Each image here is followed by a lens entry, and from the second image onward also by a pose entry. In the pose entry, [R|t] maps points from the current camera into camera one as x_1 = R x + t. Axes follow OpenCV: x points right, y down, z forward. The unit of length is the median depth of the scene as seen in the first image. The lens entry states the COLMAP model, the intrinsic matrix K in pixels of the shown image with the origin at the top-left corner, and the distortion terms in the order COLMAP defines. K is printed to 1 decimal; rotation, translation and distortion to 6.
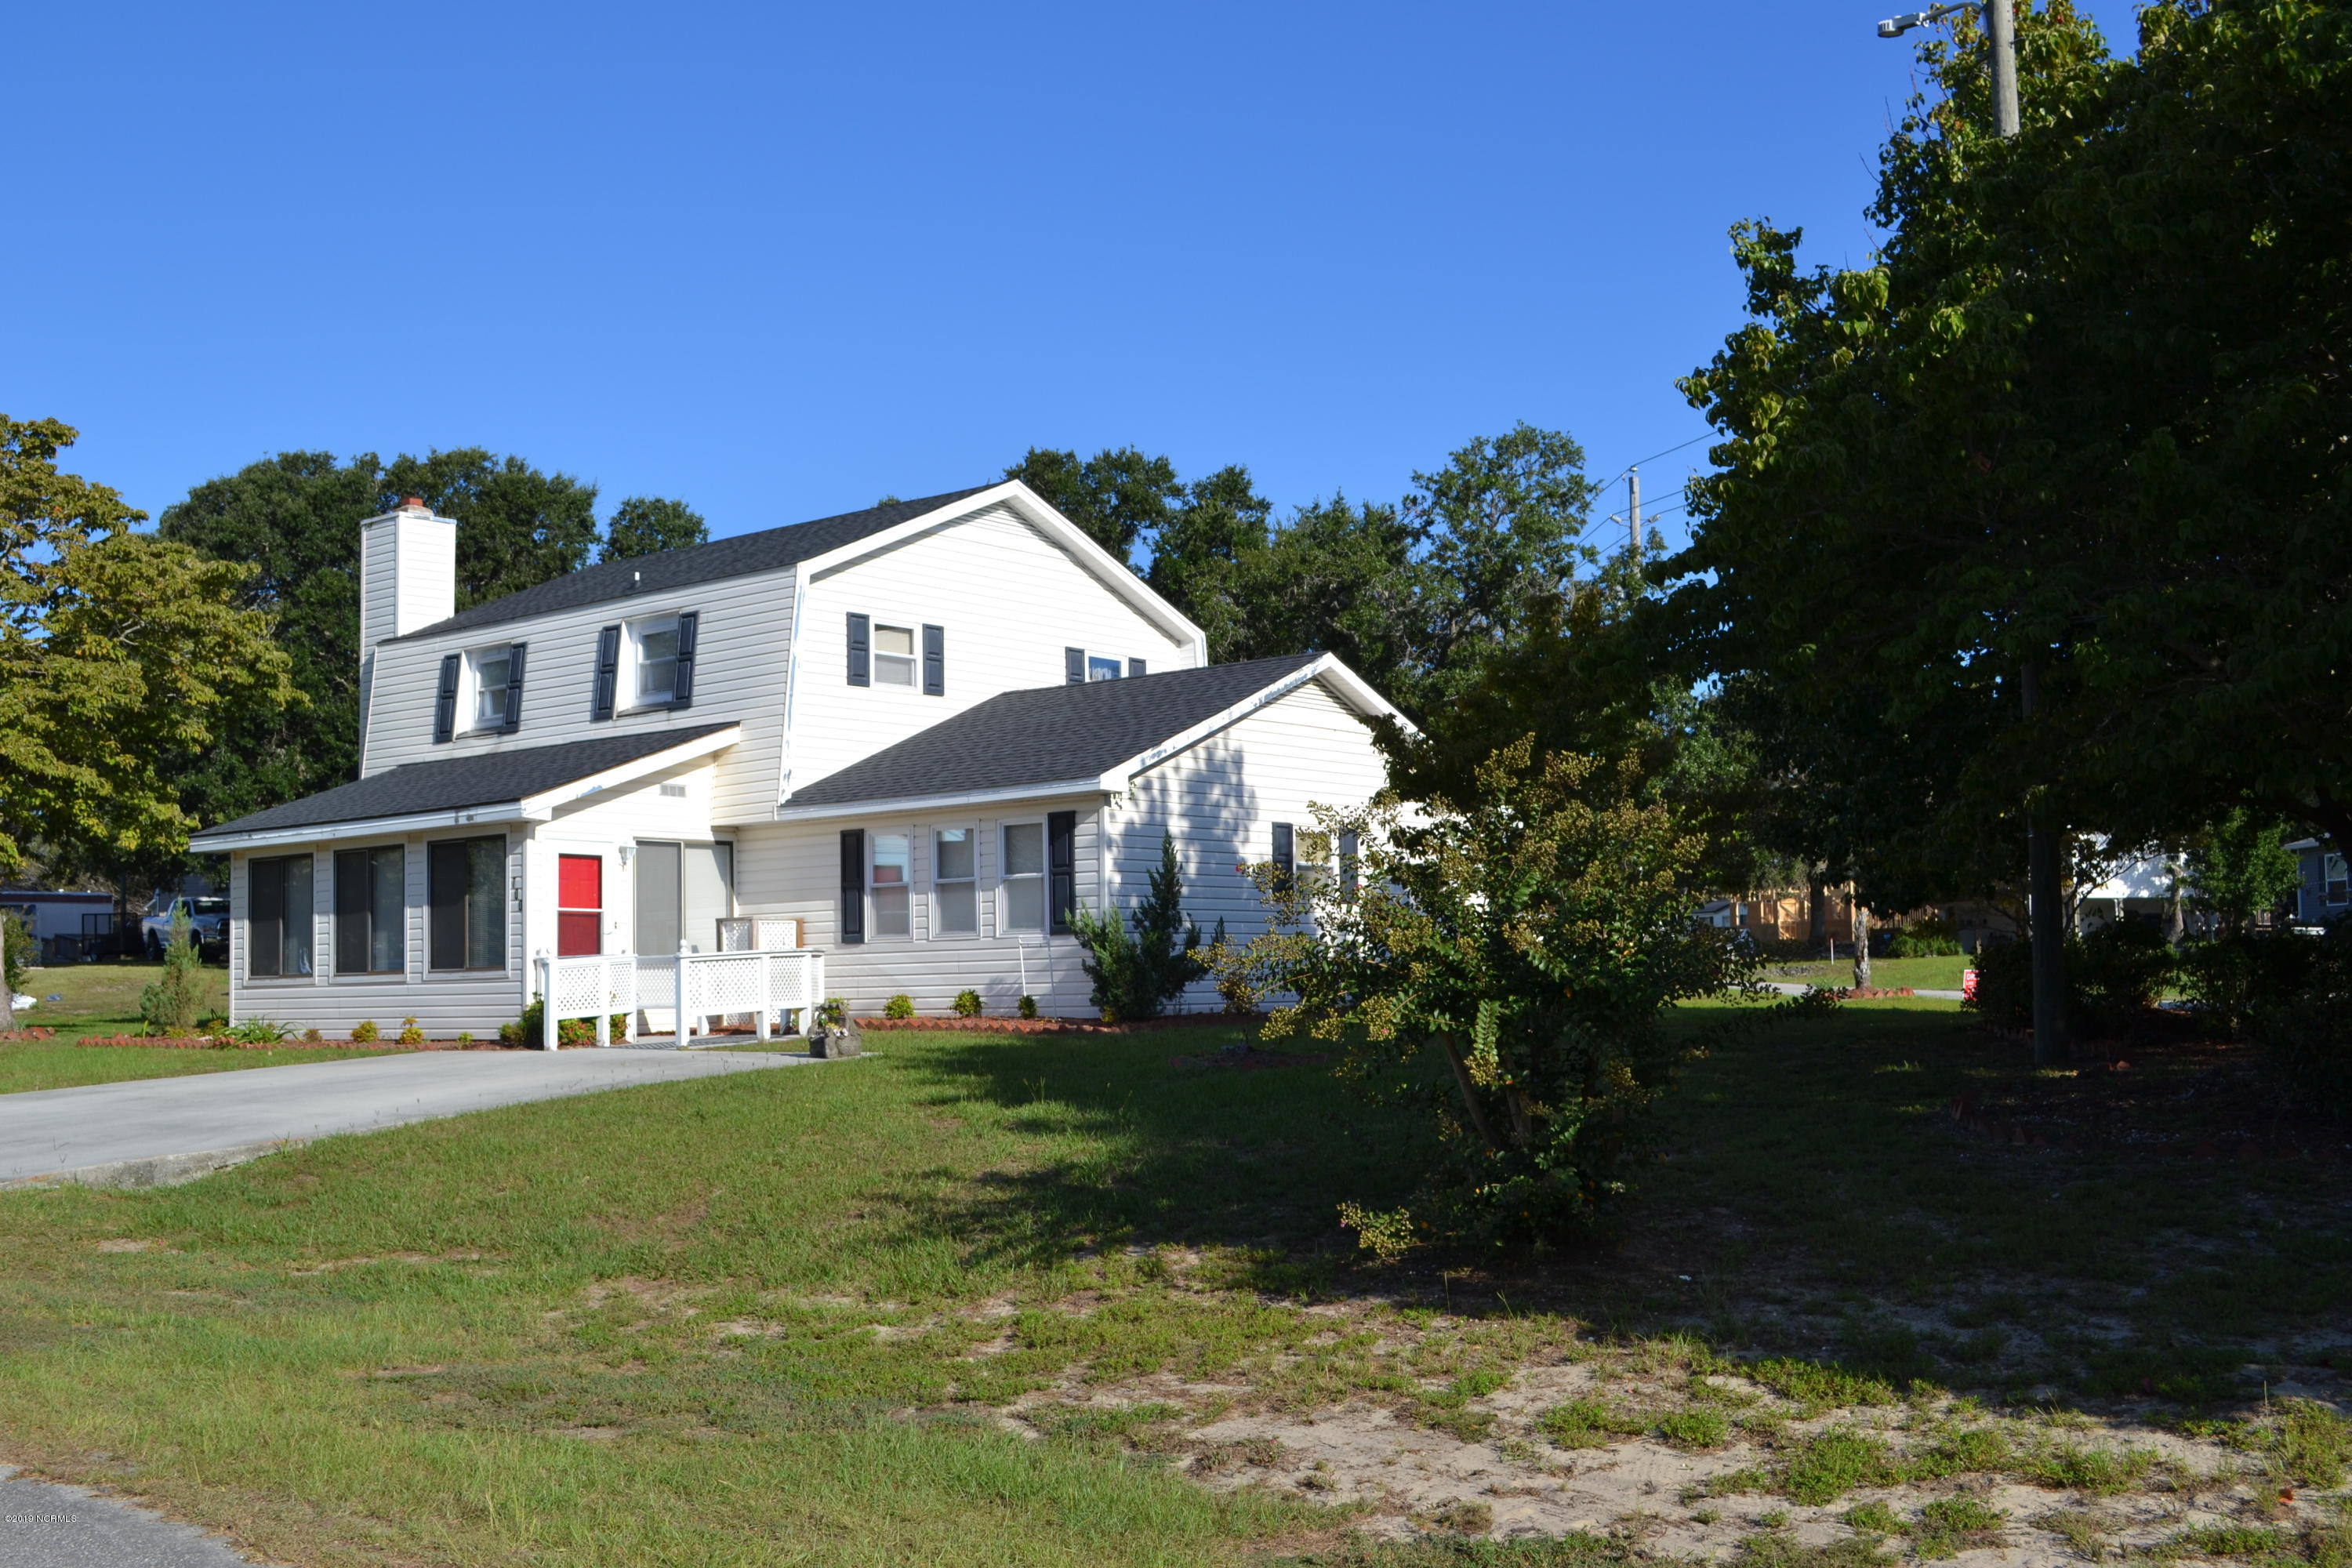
lens RADIAL K [[2276.3, 0, 1175.2], [0, 2276.3, 786.9], [0, 0, 1]] dist [-0.042192, 0.005297]
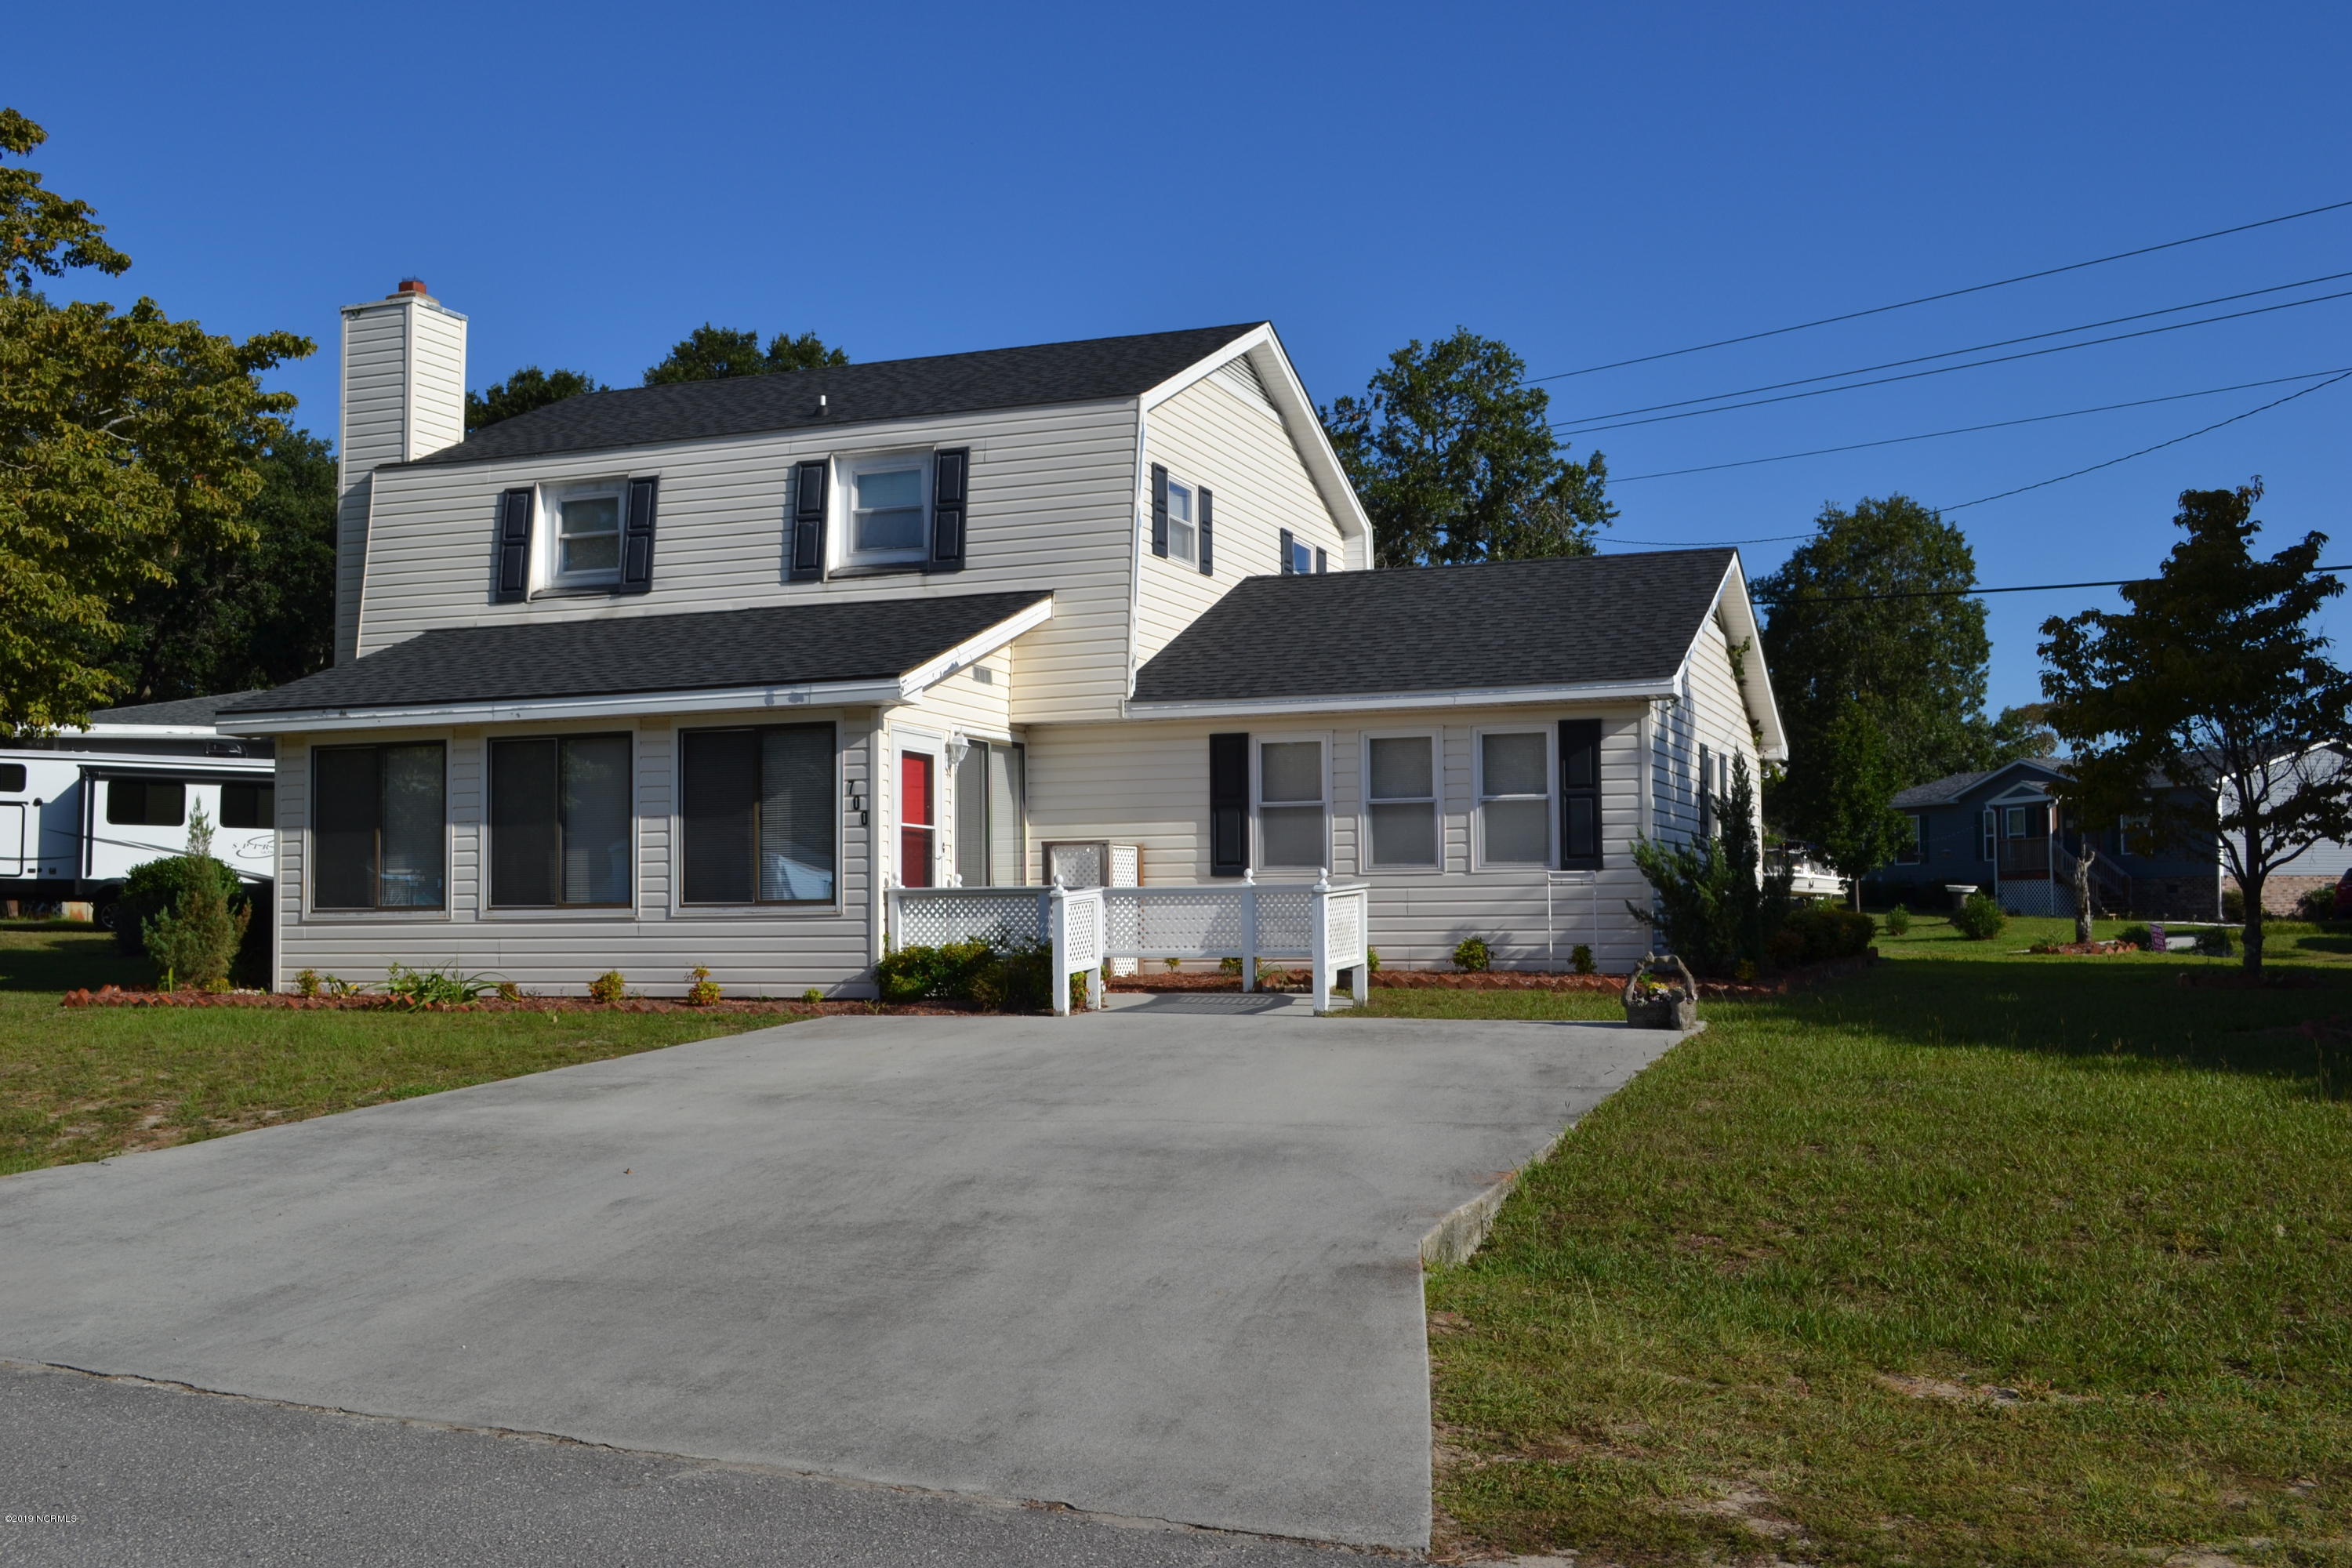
lens RADIAL K [[2276.3, 0, 1175.2], [0, 2276.3, 786.9], [0, 0, 1]] dist [-0.042192, 0.005297]
pose [[0.956381, 0.029779, 0.290599, -0.374464], [-0.037061, 0.999121, 0.019587, 0.021586], [-0.289760, -0.029503, 0.956644, 0.235612]]
